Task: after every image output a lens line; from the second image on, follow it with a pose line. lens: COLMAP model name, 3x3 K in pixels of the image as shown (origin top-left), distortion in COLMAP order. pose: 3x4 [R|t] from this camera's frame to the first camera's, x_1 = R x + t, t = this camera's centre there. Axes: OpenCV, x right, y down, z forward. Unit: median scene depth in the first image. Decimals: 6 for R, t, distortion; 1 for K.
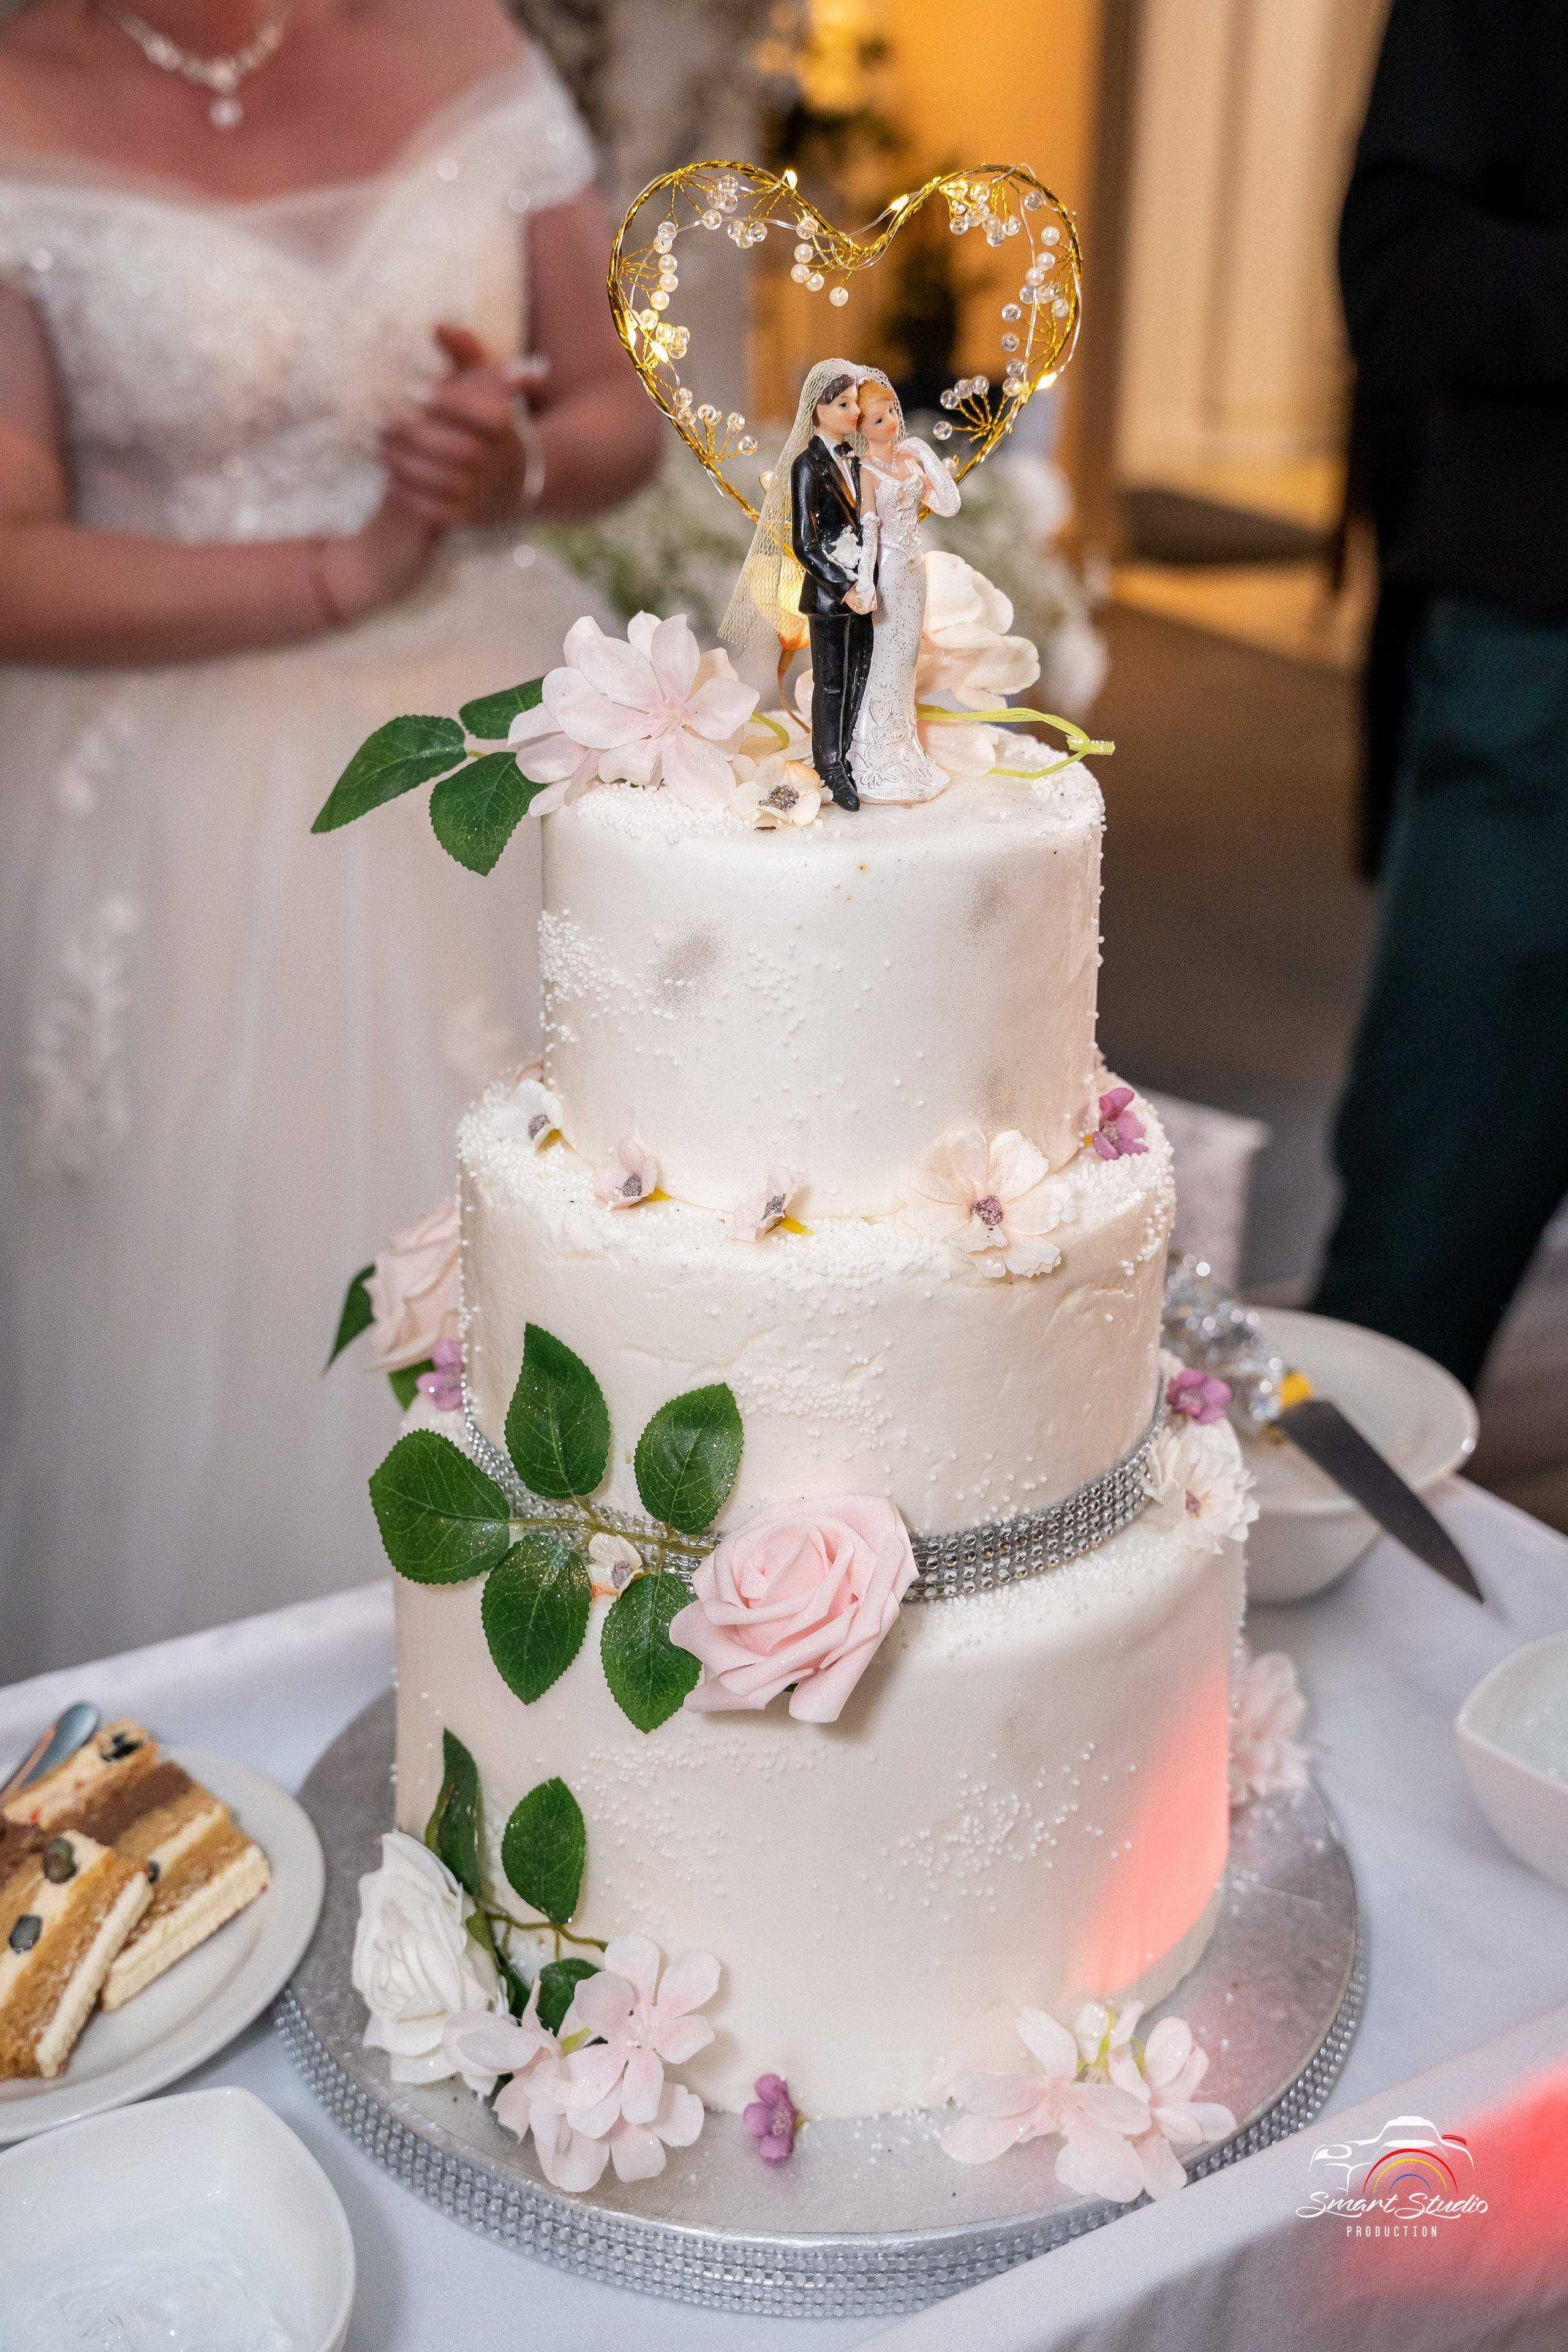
lens RADIAL K [[2577.7, 0, 689.8], [0, 2577.7, 1147.6], [0, 0, 1]] dist [0.044940, 0.000000]
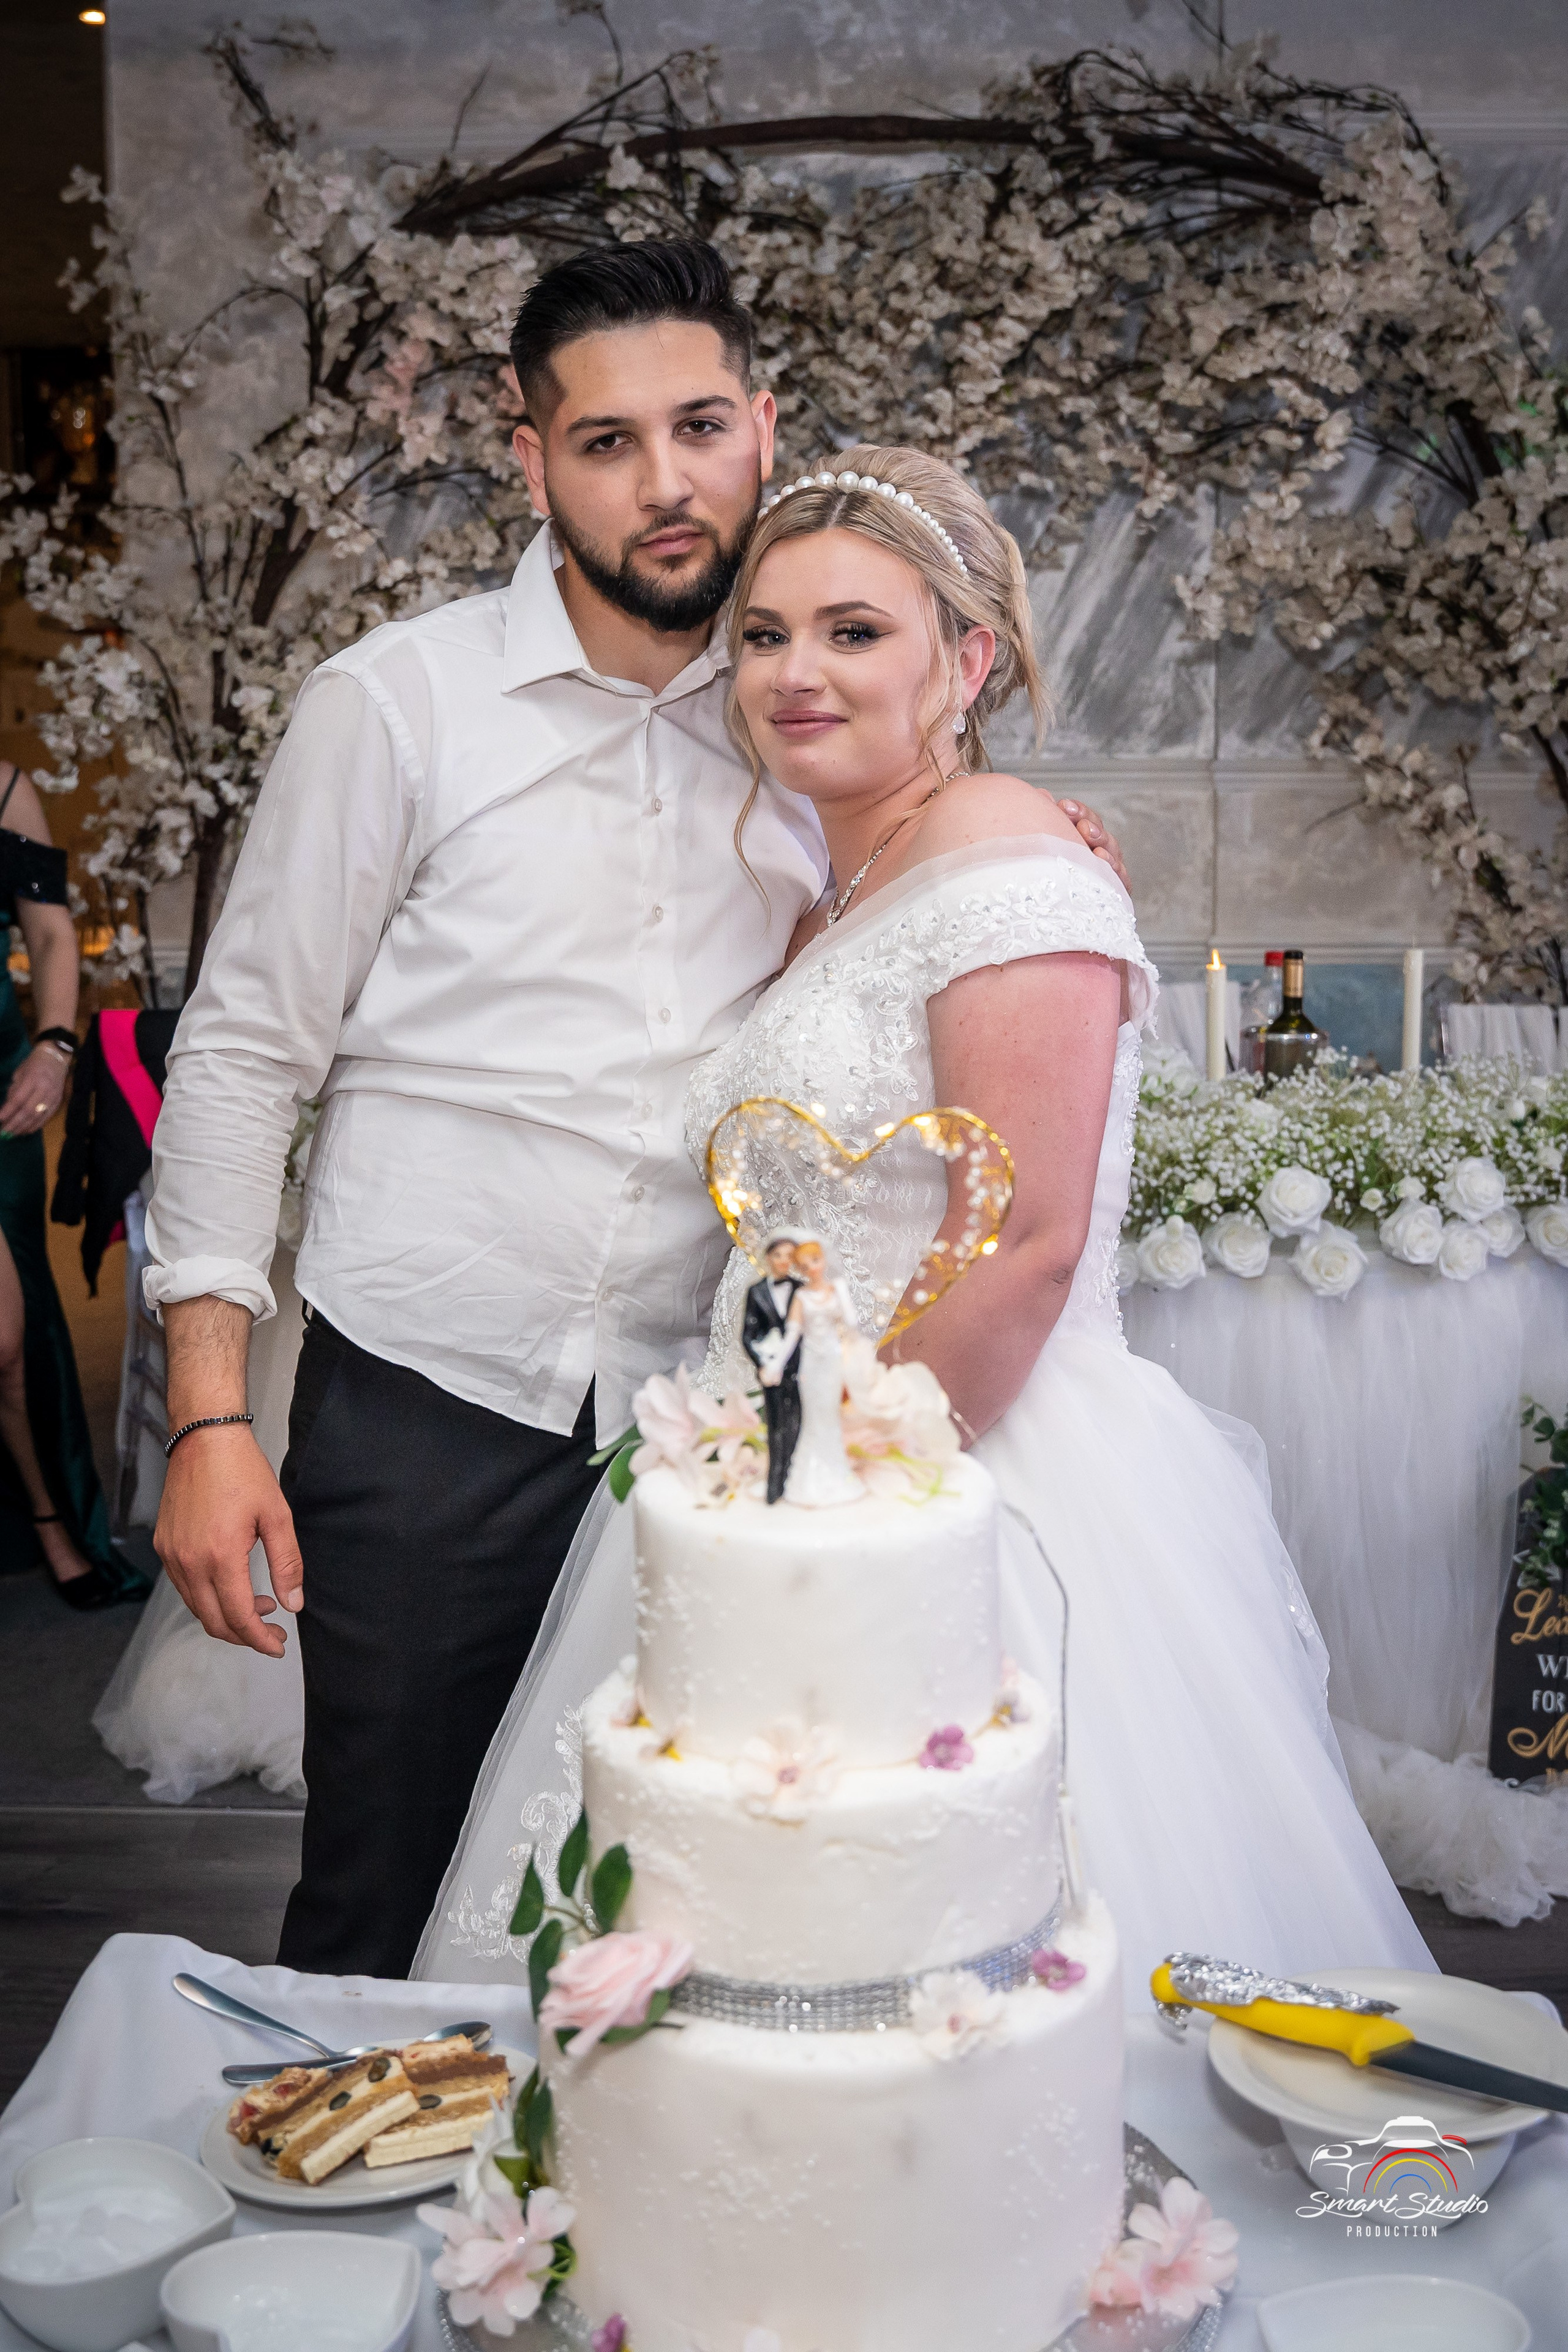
lens RADIAL K [[2859.2, 0, 782.9], [0, 2859.2, 1184.6], [0, 0, 1]] dist [-0.027026, 0.000000]
pose [[0.766447, 0.090228, -0.635938, 1.150101], [-0.215316, 0.968889, -0.122036, -0.106825], [0.605143, 0.230462, 0.762030, -0.362363]]
